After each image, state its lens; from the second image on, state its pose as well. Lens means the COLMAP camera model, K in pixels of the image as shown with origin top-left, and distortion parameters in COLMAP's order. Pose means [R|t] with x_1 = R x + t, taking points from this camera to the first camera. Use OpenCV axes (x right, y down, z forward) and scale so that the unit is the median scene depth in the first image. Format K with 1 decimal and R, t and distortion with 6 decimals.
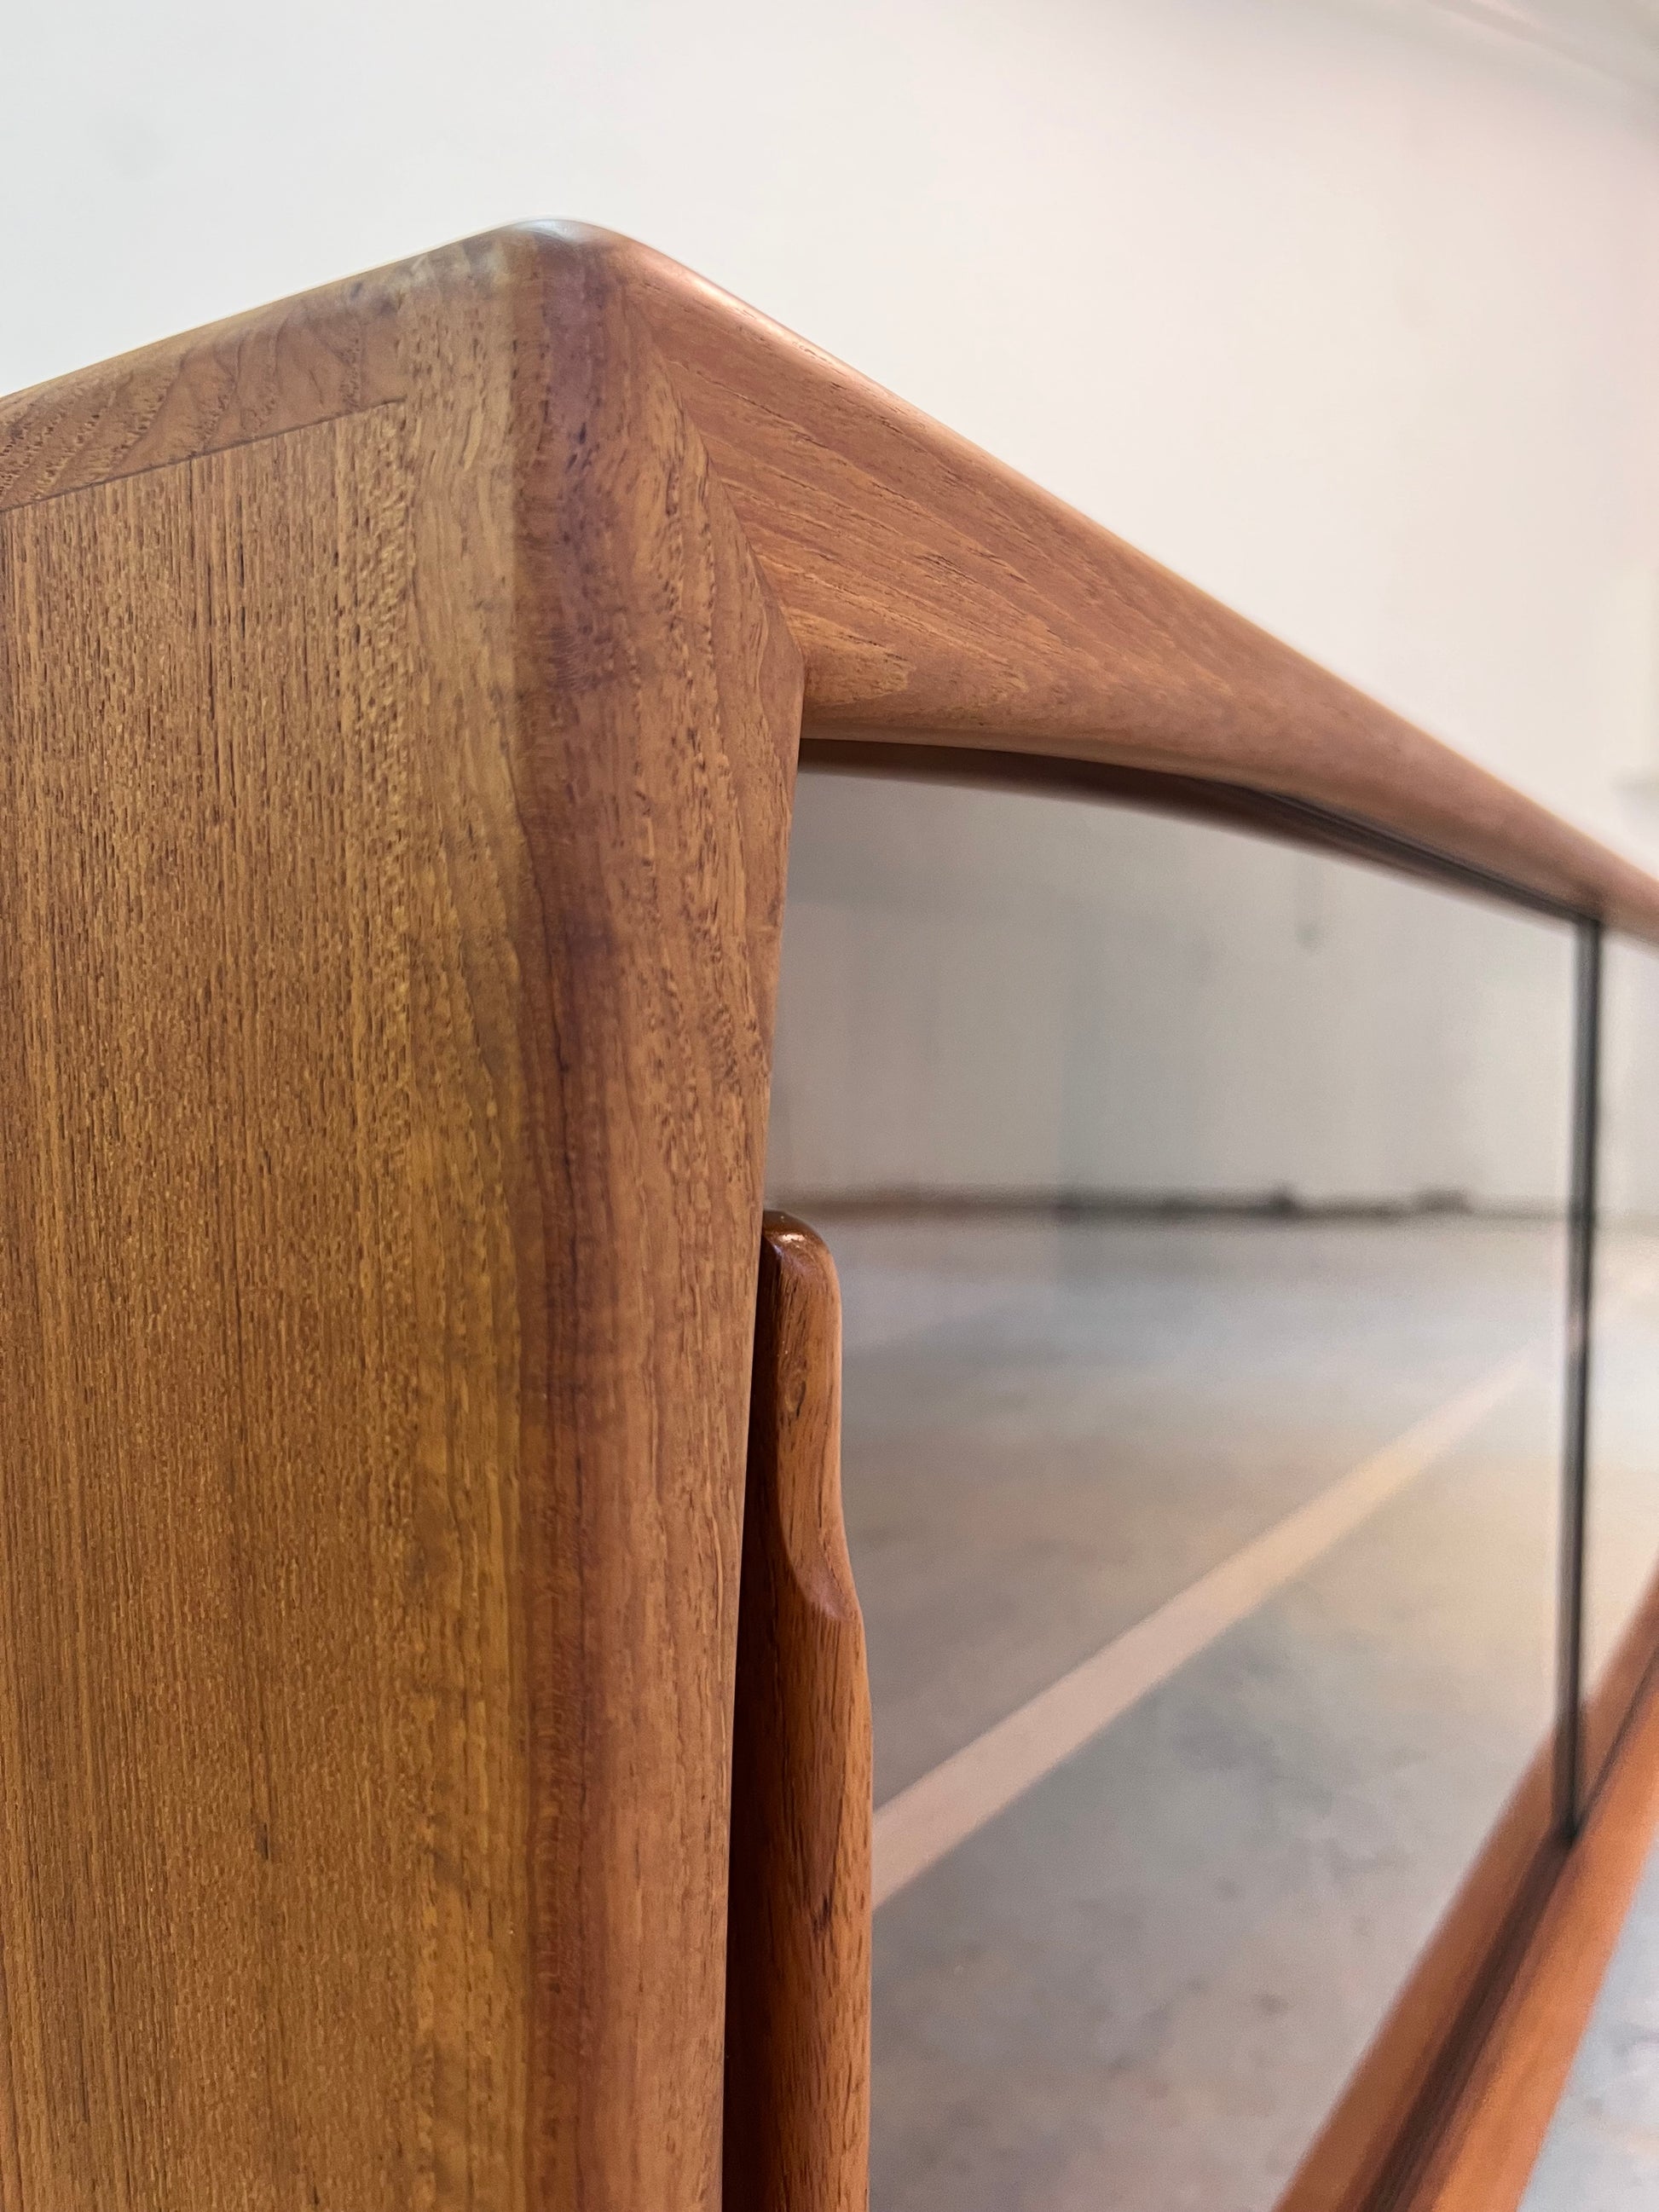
lens RADIAL K [[1707.2, 0, 828.1], [0, 1707.2, 1120.7], [0, 0, 1]] dist [0.035410, -0.053252]
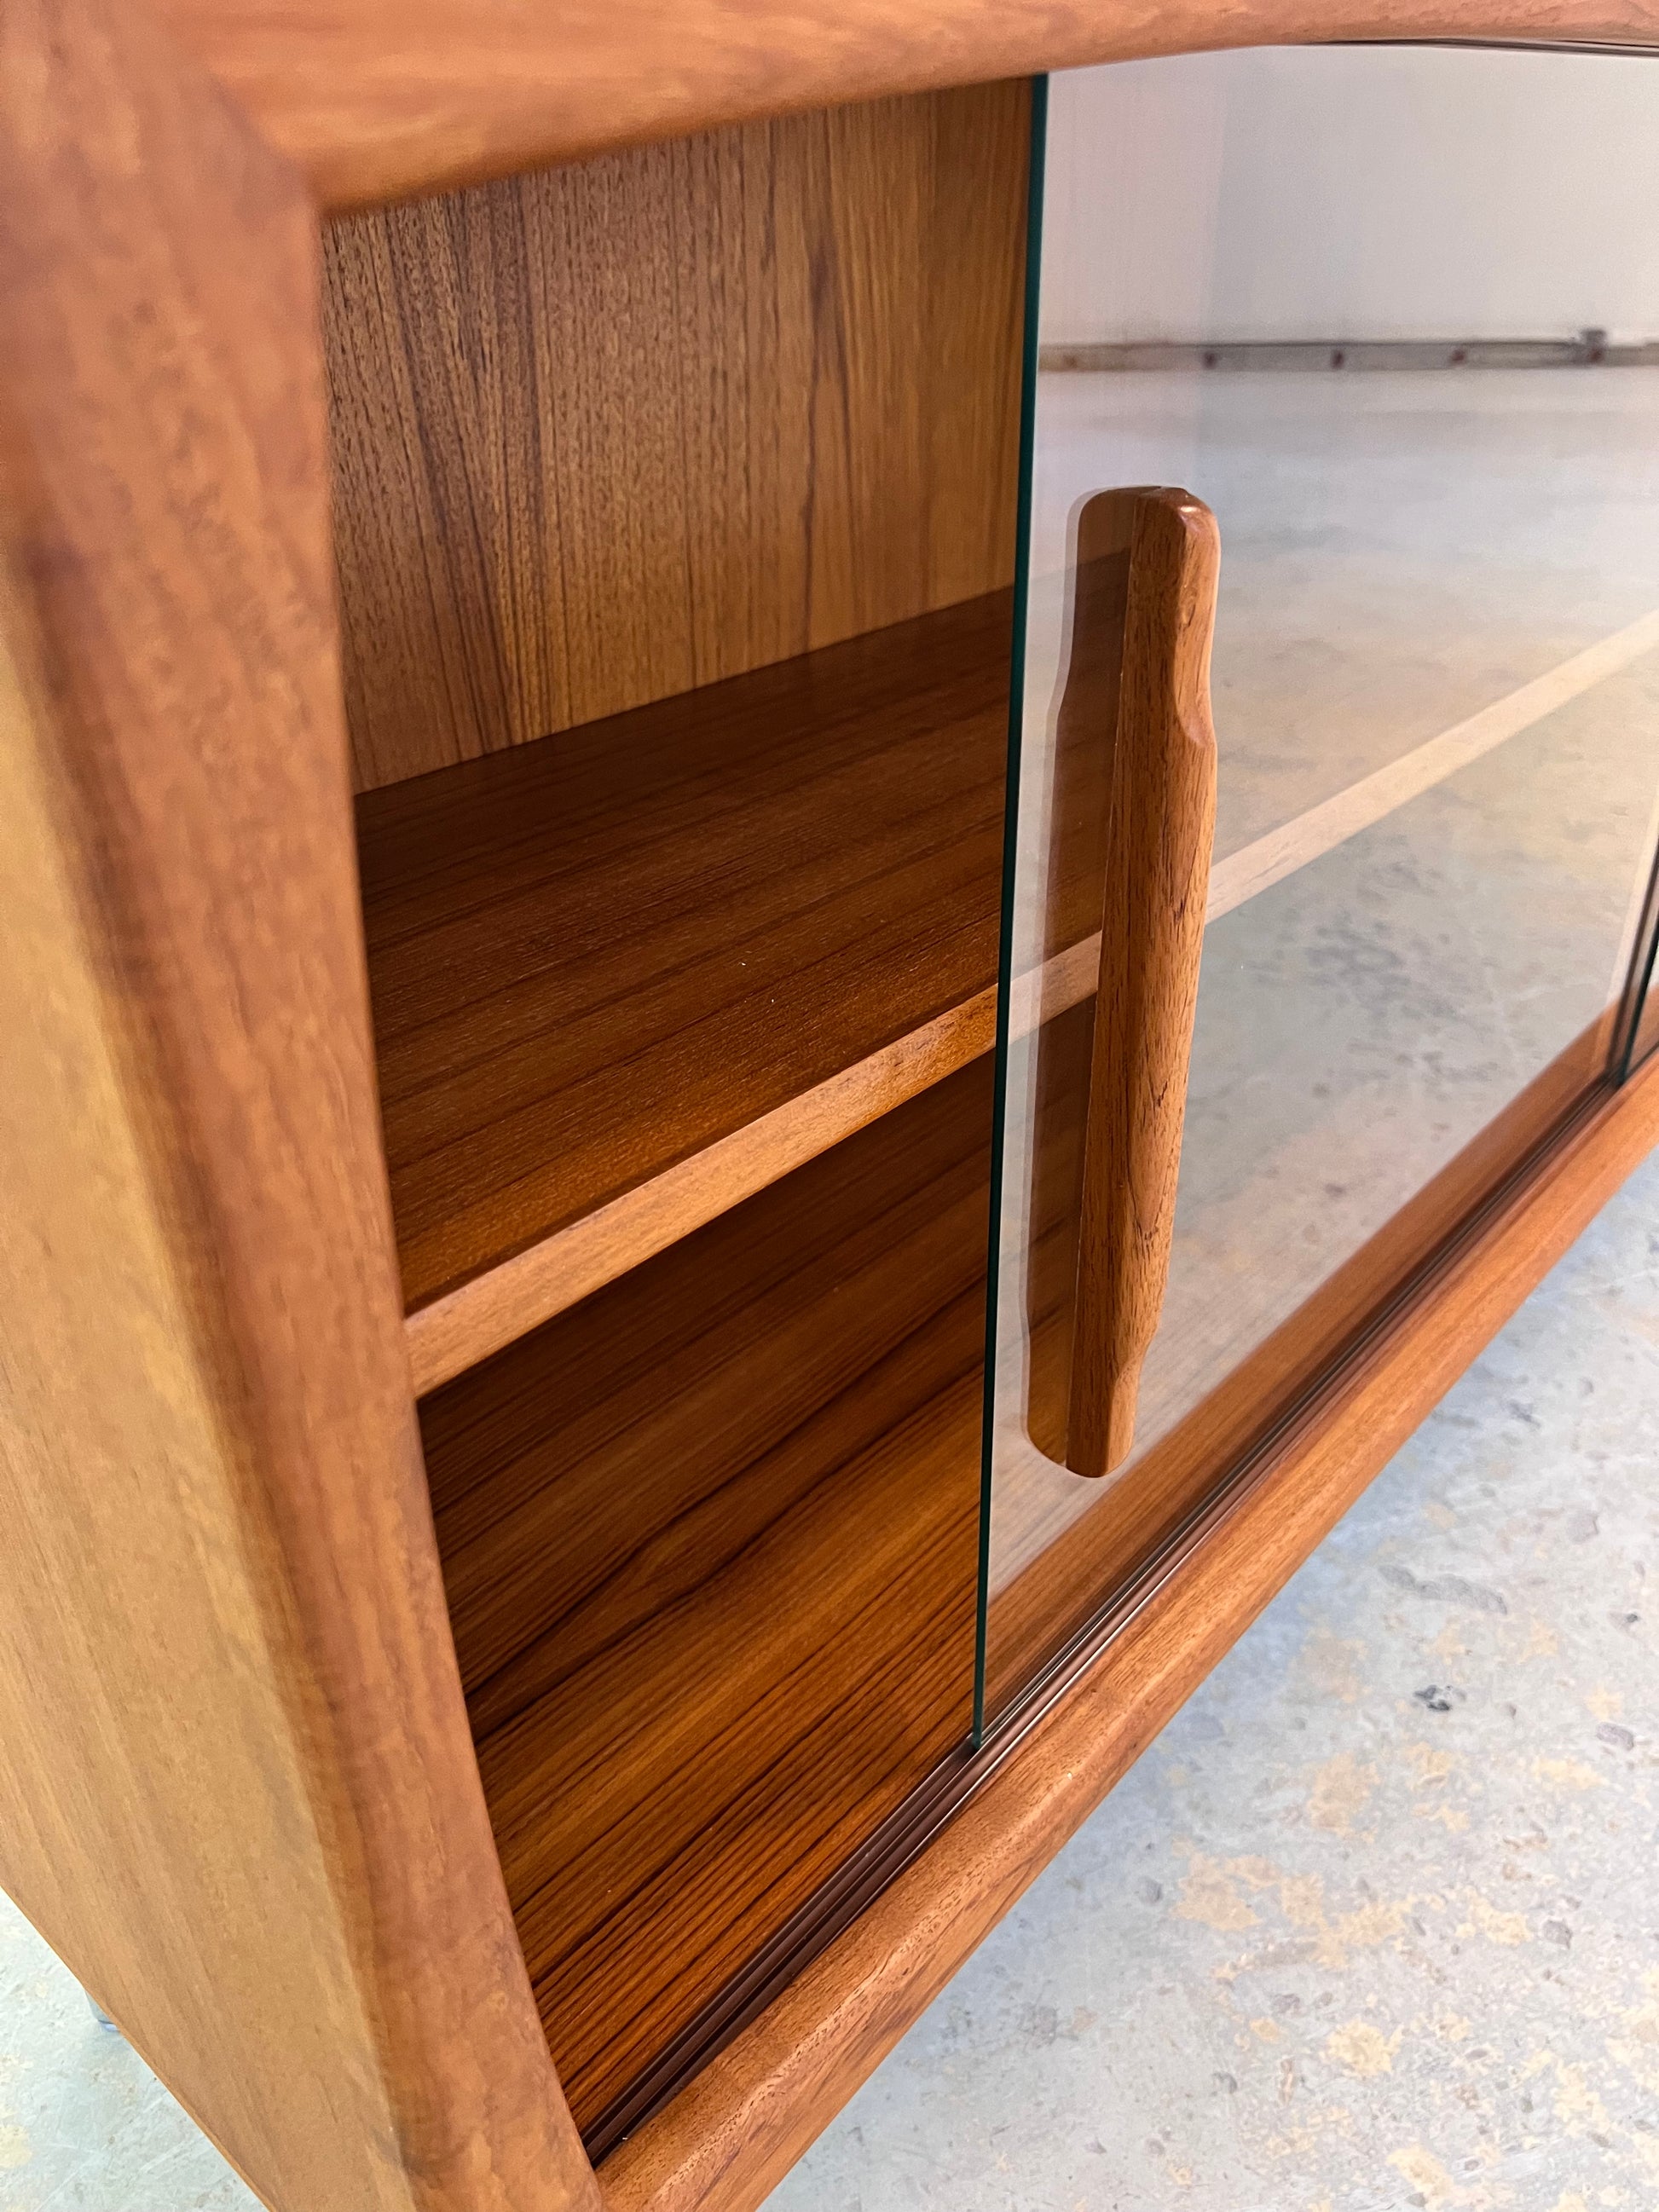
lens RADIAL K [[1707.2, 0, 816.2], [0, 1707.2, 1126.8], [0, 0, 1]] dist [0.035410, -0.053252]
pose [[0.988631, 0.050889, -0.141490, 0.447964], [0.020276, 0.887274, 0.460797, -0.254008], [0.148990, -0.458427, 0.876155, 0.004381]]
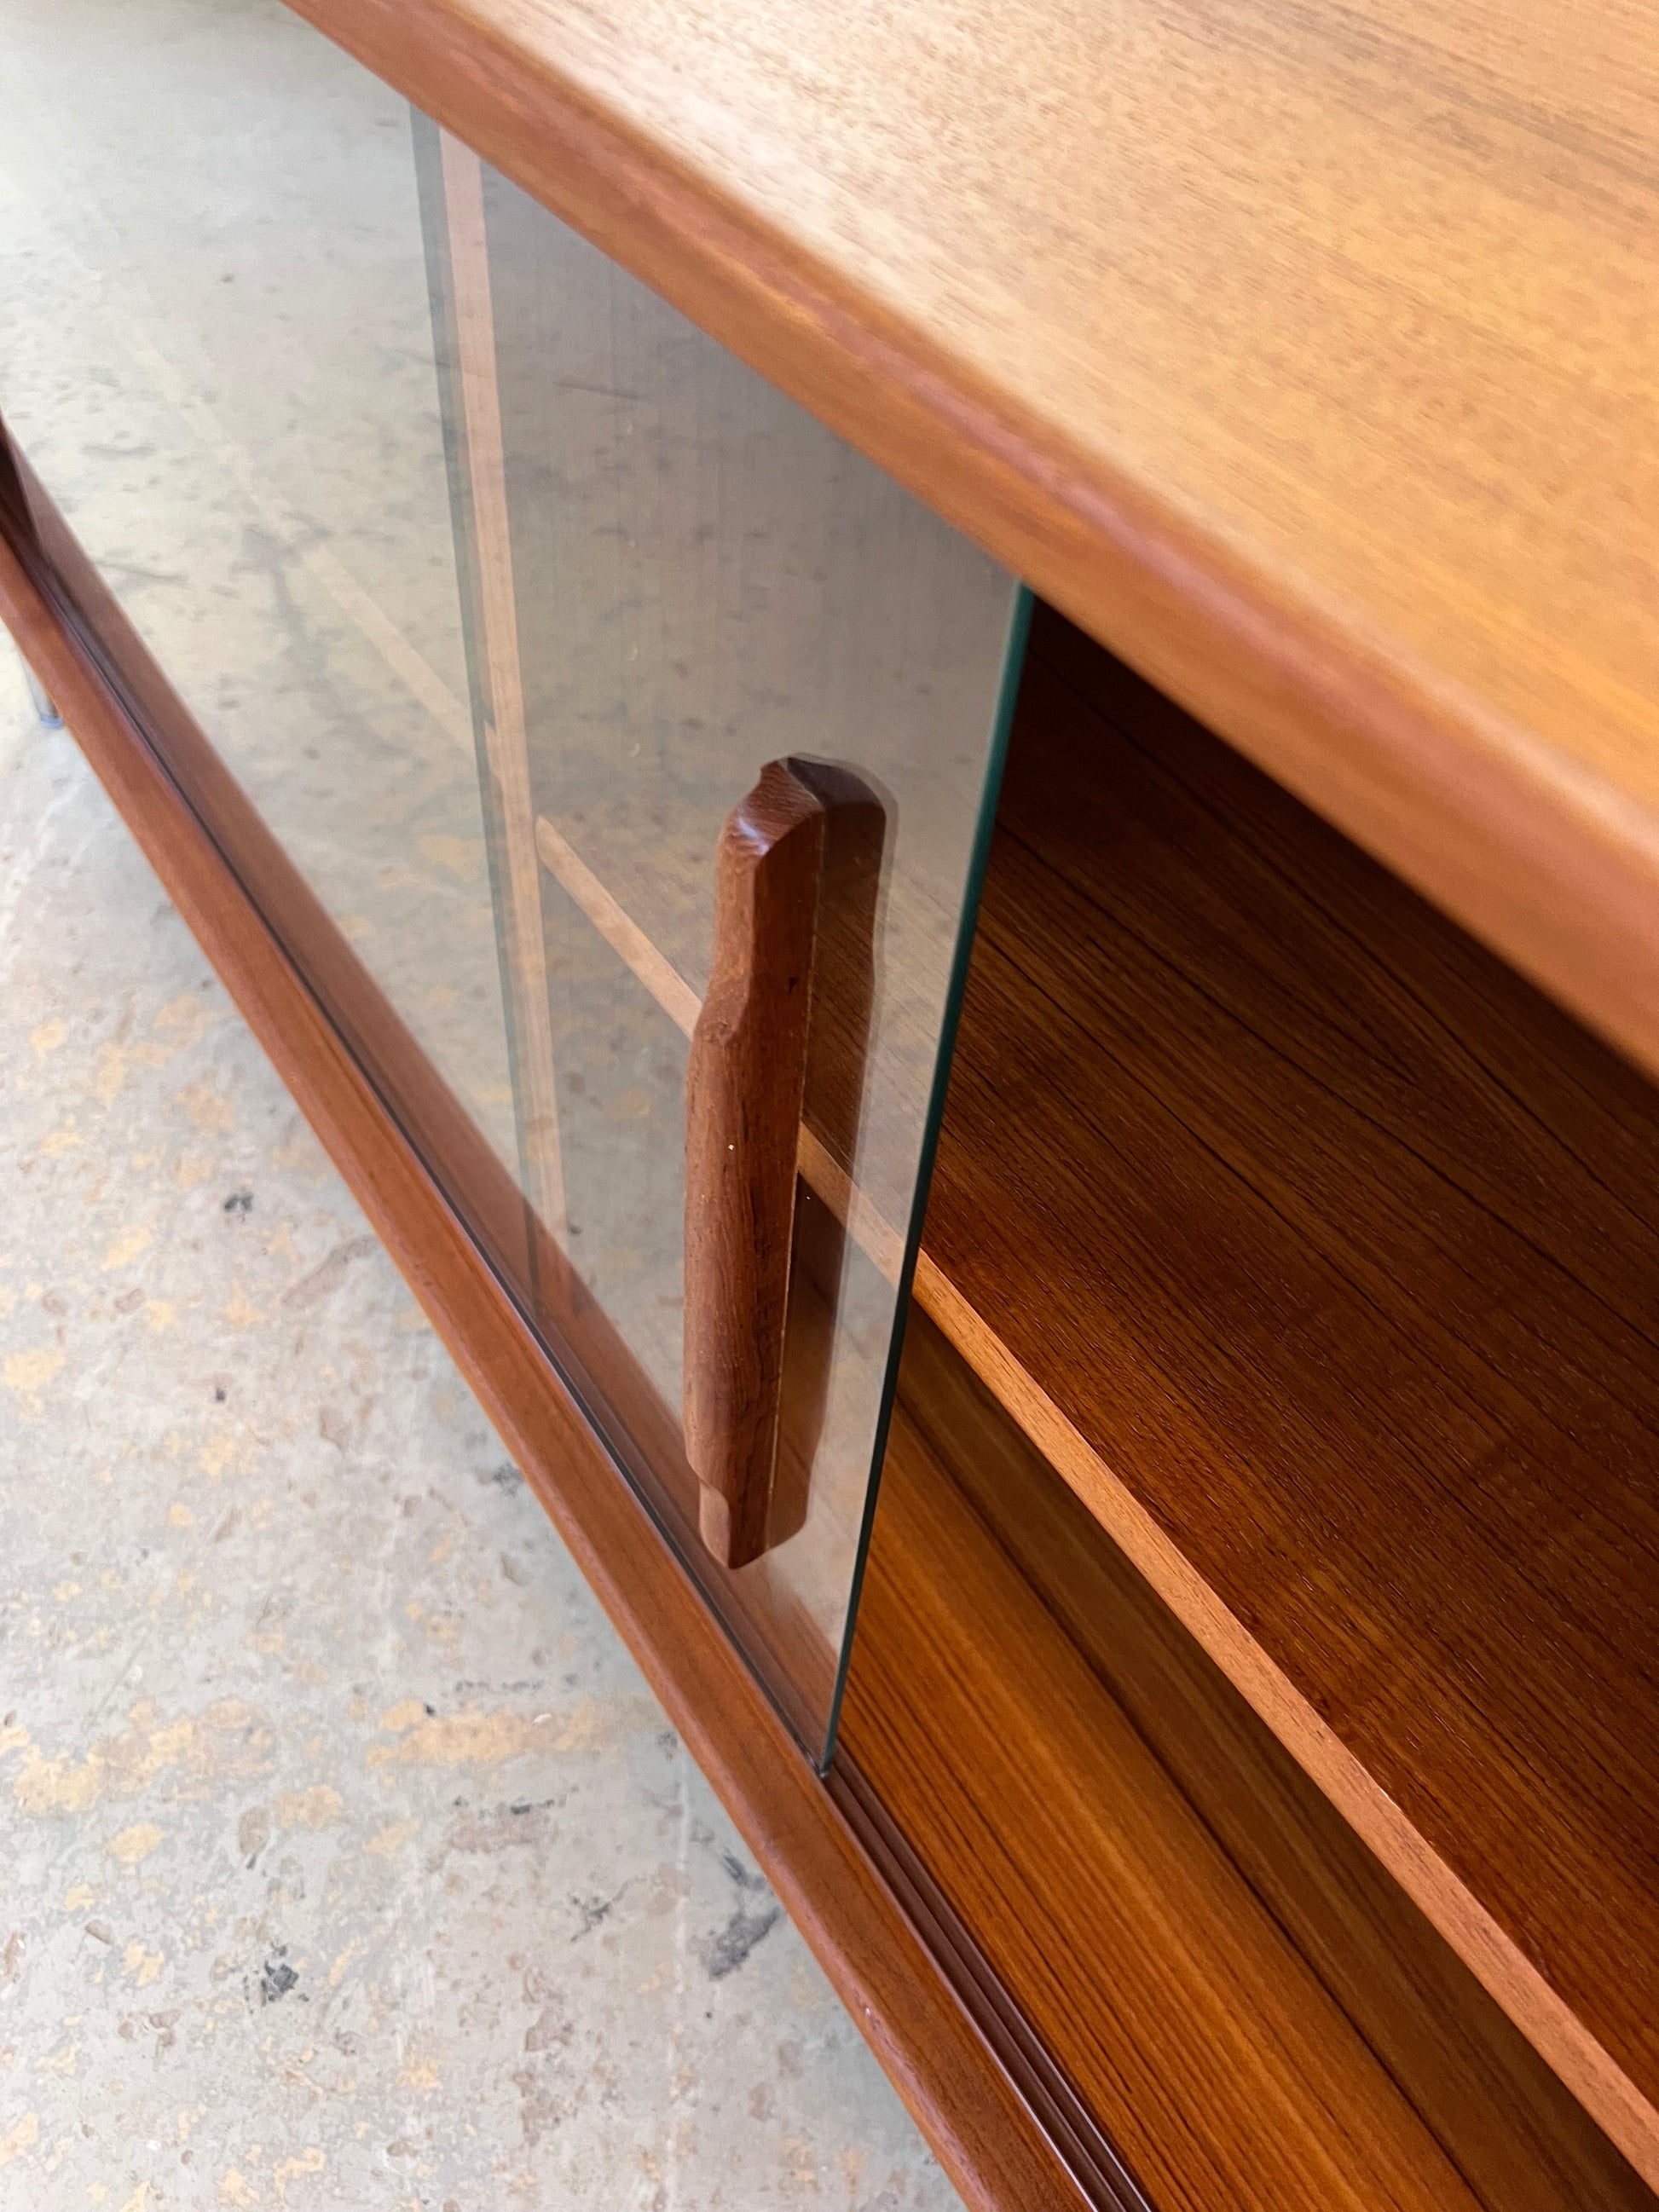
lens RADIAL K [[1707.2, 0, 767.4], [0, 1707.2, 1089.9], [0, 0, 1]] dist [0.035410, -0.053252]
pose [[-0.415233, 0.661414, -0.624590, 3.847347], [-0.103064, 0.647954, 0.754674, -1.185248], [0.903858, 0.377738, -0.200884, 5.847036]]
